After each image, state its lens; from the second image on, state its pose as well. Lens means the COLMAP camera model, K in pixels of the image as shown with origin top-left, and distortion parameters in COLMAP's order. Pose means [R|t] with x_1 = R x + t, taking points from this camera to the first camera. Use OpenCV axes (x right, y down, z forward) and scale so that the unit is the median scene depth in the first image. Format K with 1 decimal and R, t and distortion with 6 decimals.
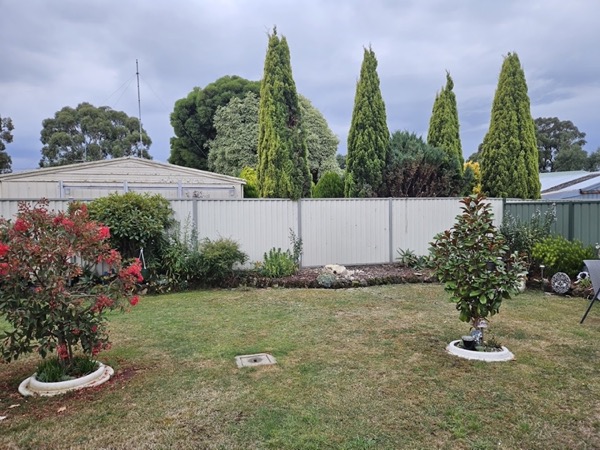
lens RADIAL K [[423.1, 0, 297.3], [0, 423.1, 232.6], [0, 0, 1]] dist [0.124128, -0.159299]
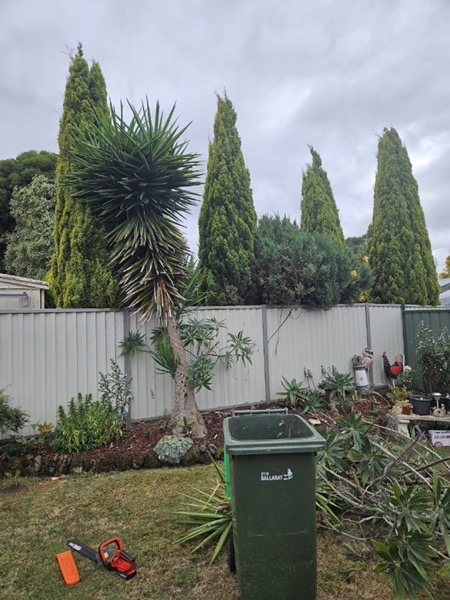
lens RADIAL K [[414.4, 0, 228.1], [0, 414.4, 309.5], [0, 0, 1]] dist [0.092828, -0.077117]
pose [[0.976789, -0.015516, 0.213642, 0.020030], [0.033027, 0.996356, -0.078641, -0.024272], [-0.211644, 0.083872, 0.973742, 0.360090]]
